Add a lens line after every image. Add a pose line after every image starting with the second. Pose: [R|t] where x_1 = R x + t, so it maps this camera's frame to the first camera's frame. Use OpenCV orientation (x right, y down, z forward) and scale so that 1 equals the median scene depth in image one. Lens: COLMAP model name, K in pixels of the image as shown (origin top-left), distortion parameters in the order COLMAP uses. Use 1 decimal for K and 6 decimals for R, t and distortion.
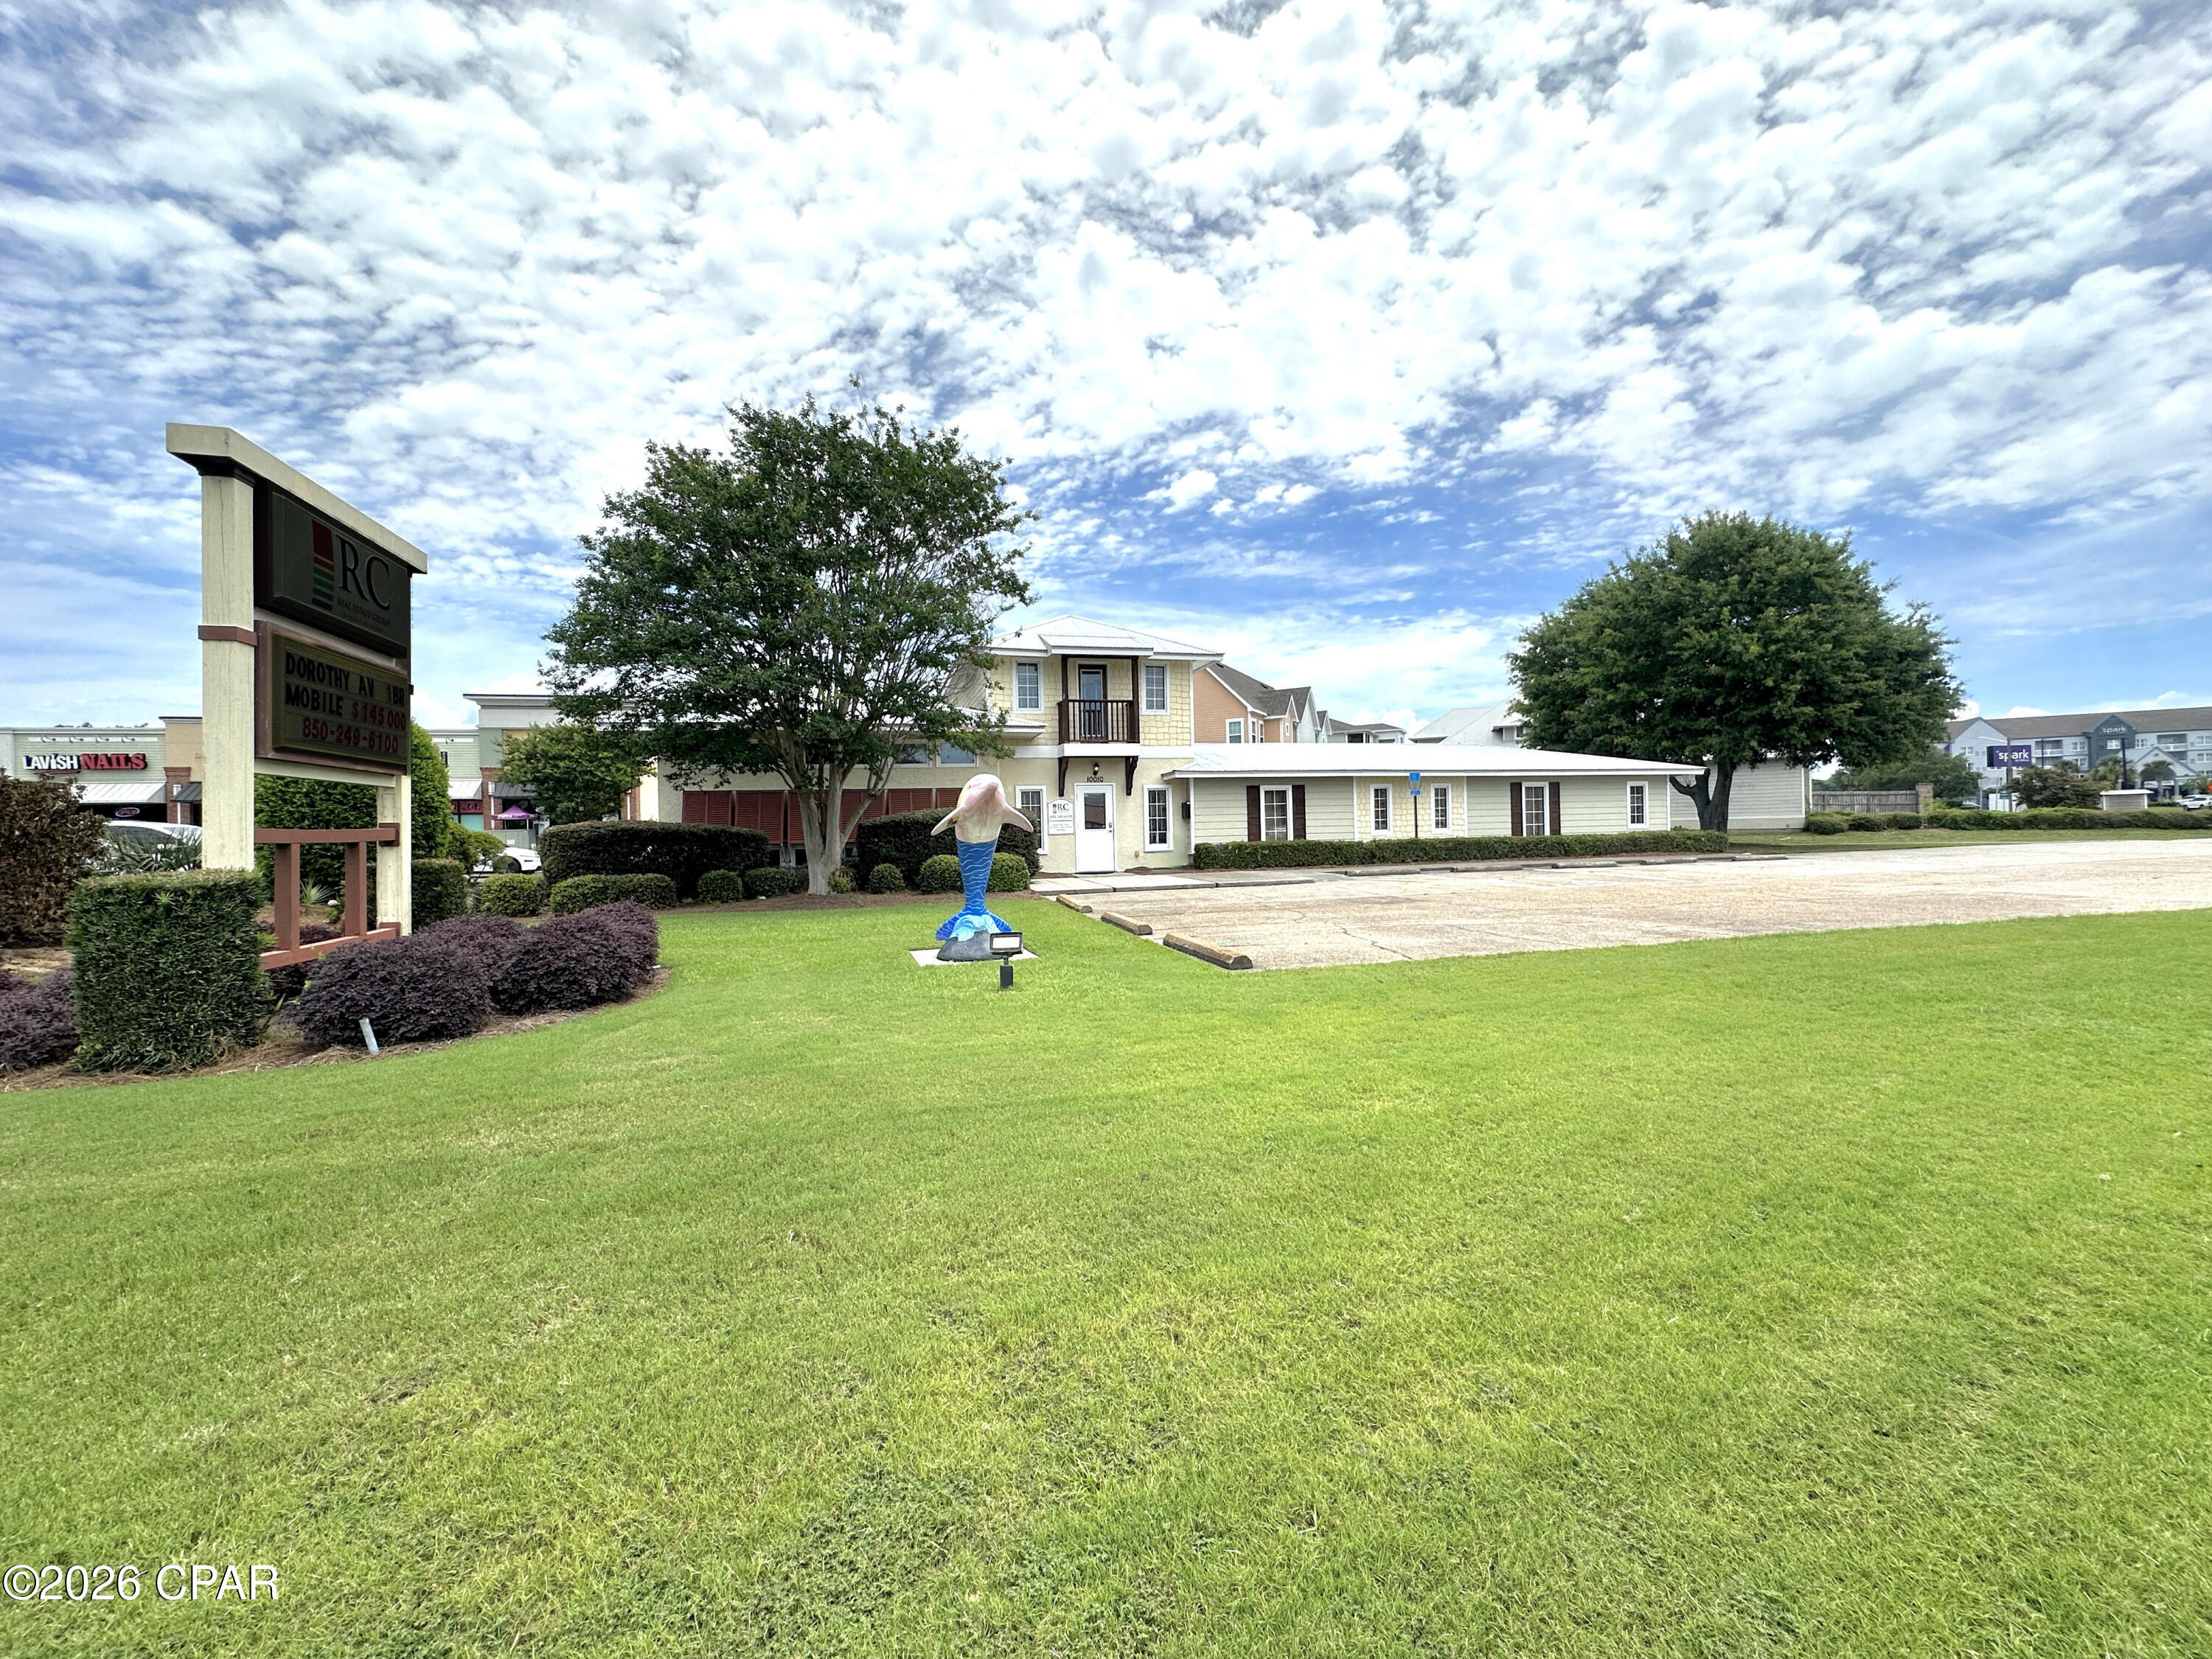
lens RADIAL K [[920.0, 0, 1092.4], [0, 920.0, 811.3], [0, 0, 1]] dist [-0.004171, 0.001009]
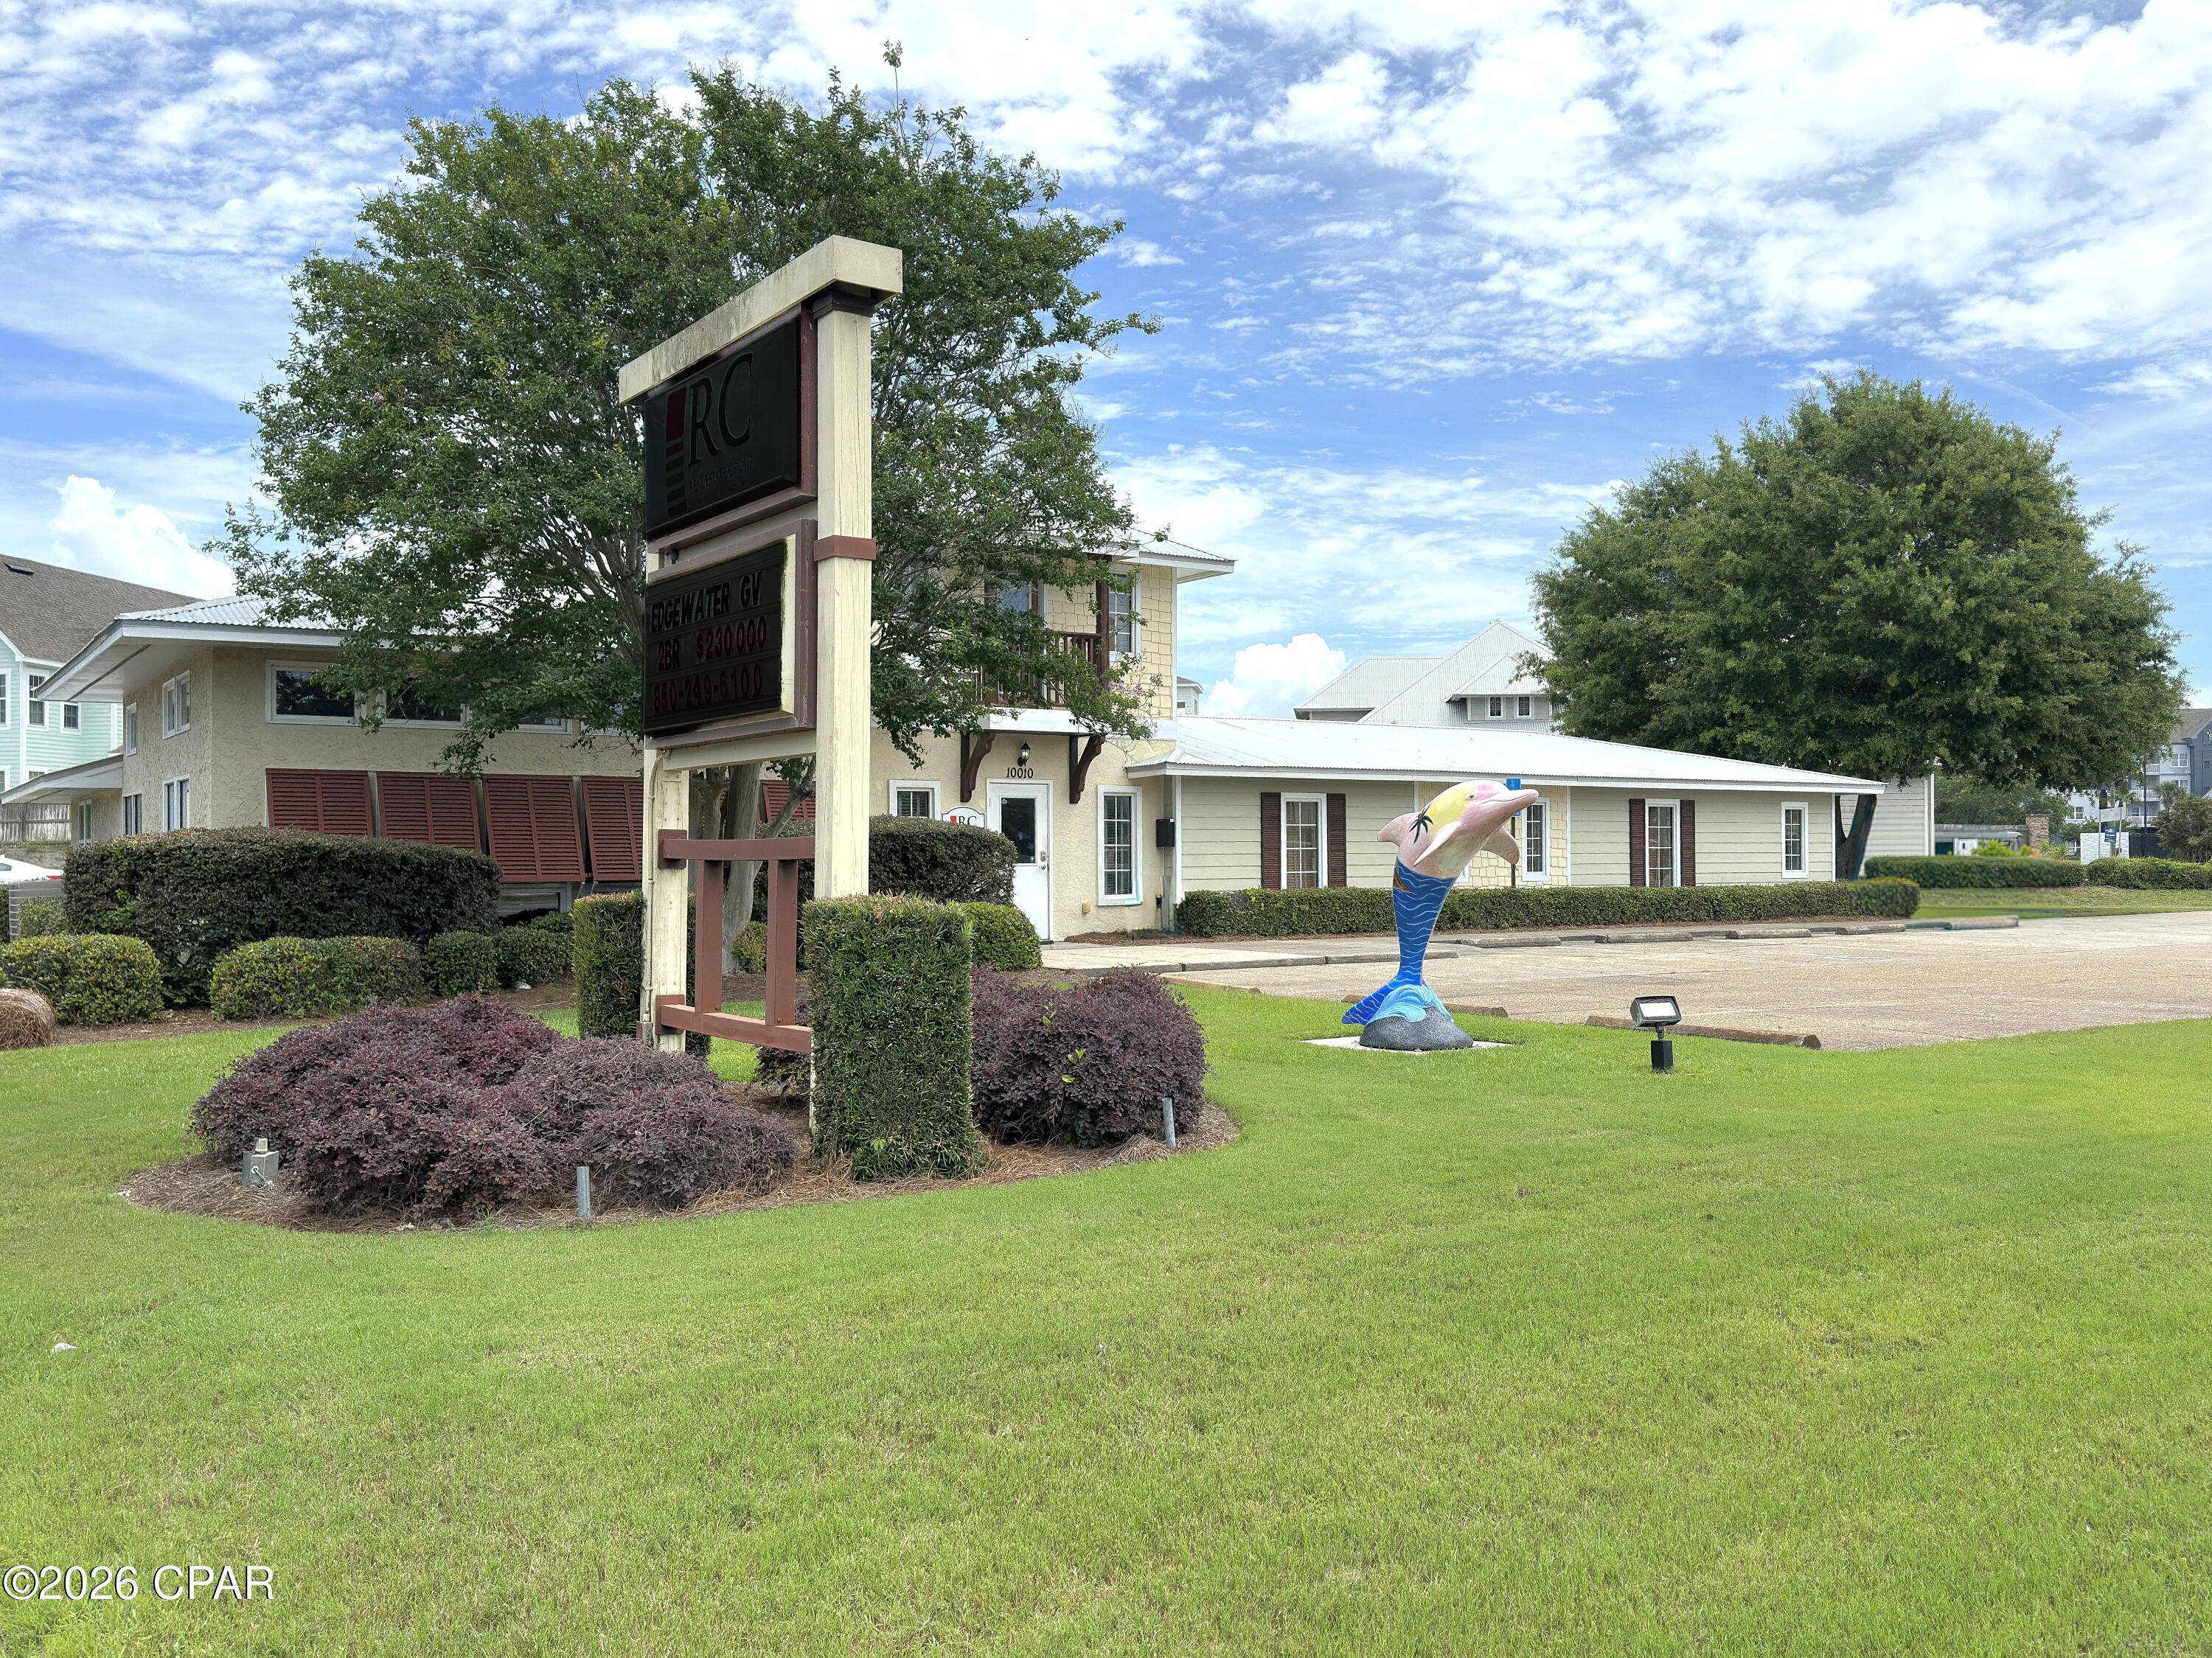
lens RADIAL K [[1987.2, 0, 1117.7], [0, 1987.2, 823.8], [0, 0, 1]] dist [0.058134, -0.080355]
pose [[0.935111, 0.024698, 0.353494, -0.267328], [-0.022881, 0.999695, -0.009316, 0.004142], [-0.353616, 0.000623, 0.935390, -0.090674]]
